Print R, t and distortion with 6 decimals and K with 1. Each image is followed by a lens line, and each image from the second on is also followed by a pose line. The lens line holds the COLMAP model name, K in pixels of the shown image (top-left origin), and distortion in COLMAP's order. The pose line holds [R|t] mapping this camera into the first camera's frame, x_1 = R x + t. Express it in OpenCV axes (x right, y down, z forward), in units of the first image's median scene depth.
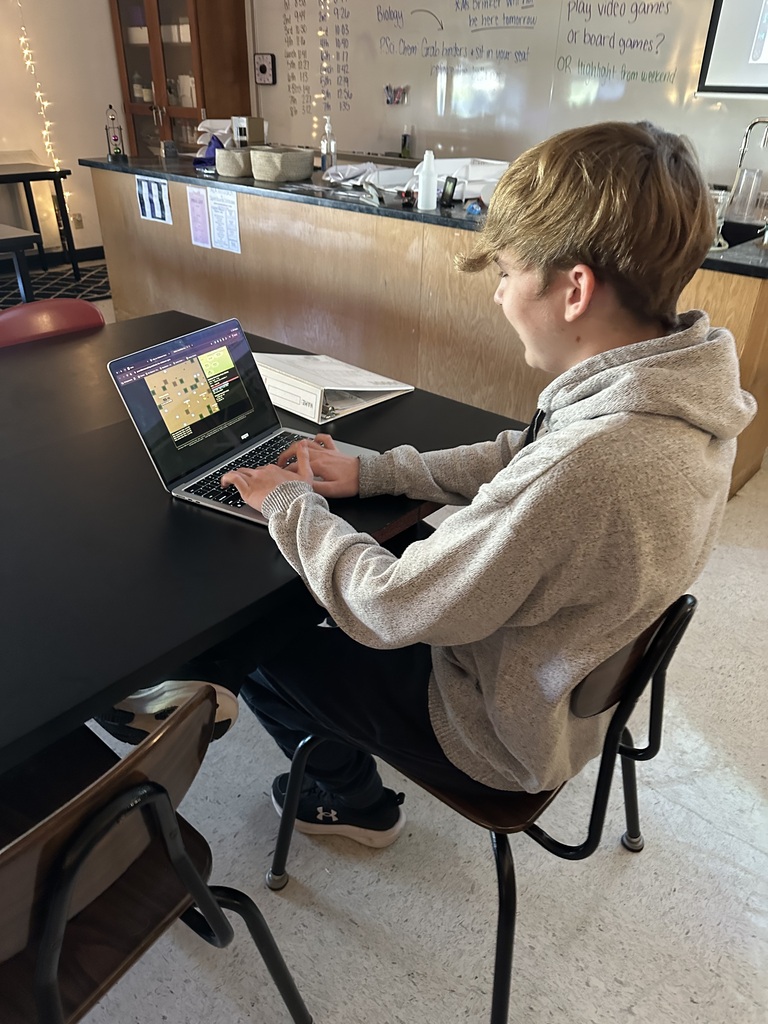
lens RADIAL K [[726.5, 0, 384.0], [0, 726.5, 512.0], [0, 0, 1]] dist [0.000095, 0.002837]
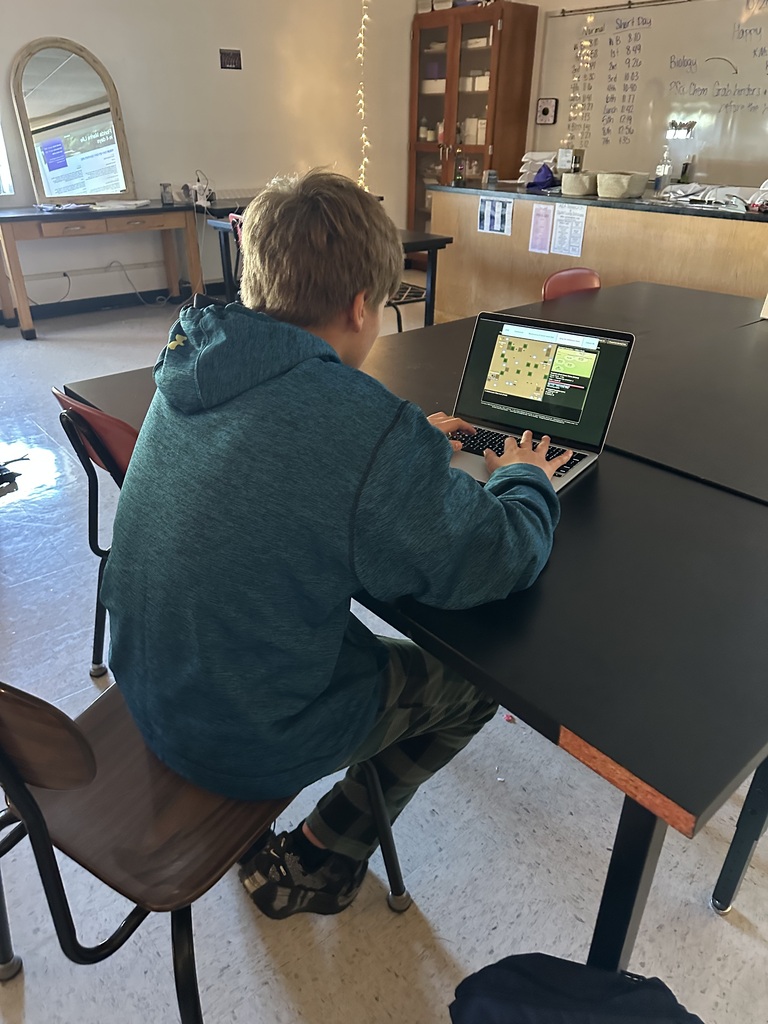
lens RADIAL K [[726.5, 0, 384.0], [0, 726.5, 512.0], [0, 0, 1]] dist [0.000095, 0.002837]
pose [[0.989123, 0.052801, -0.137287, -0.307471], [-0.059307, 0.997281, -0.043737, 0.133386], [0.134605, 0.051403, 0.989565, -0.212256]]
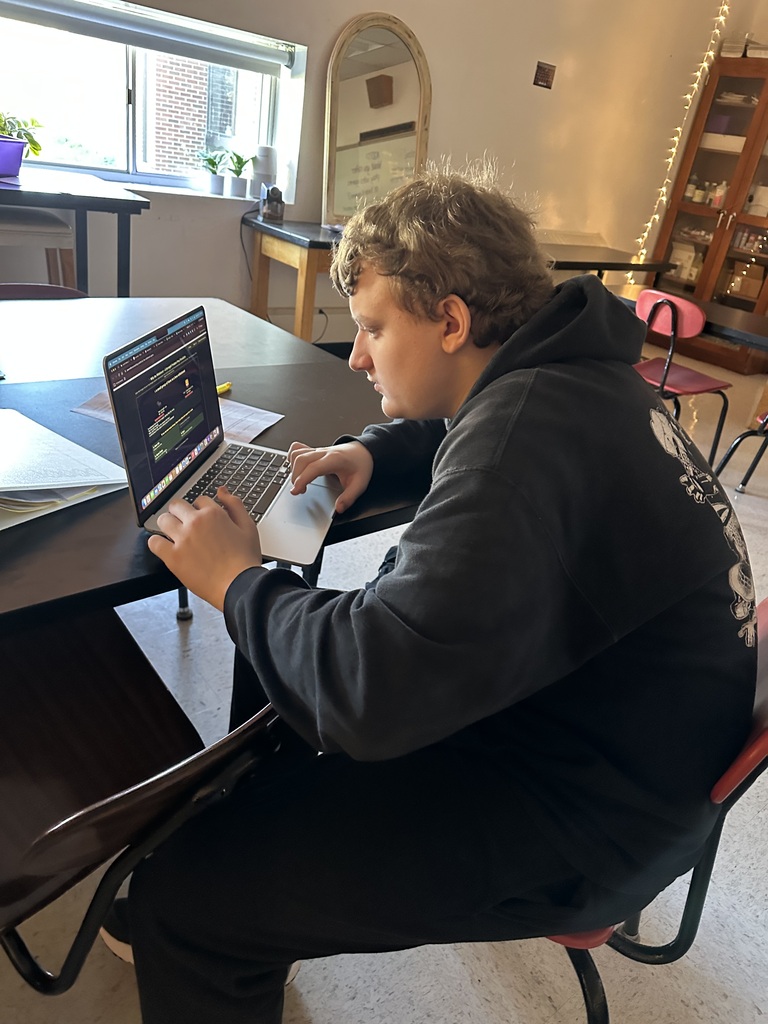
lens RADIAL K [[710.2, 0, 384.0], [0, 710.2, 512.0], [0, 0, 1]] dist [-0.007284, -0.001552]
pose [[0.982940, 0.171265, -0.067063, -0.915709], [-0.175264, 0.982746, -0.059104, -0.003624], [0.055784, 0.069849, 0.995997, 0.026775]]
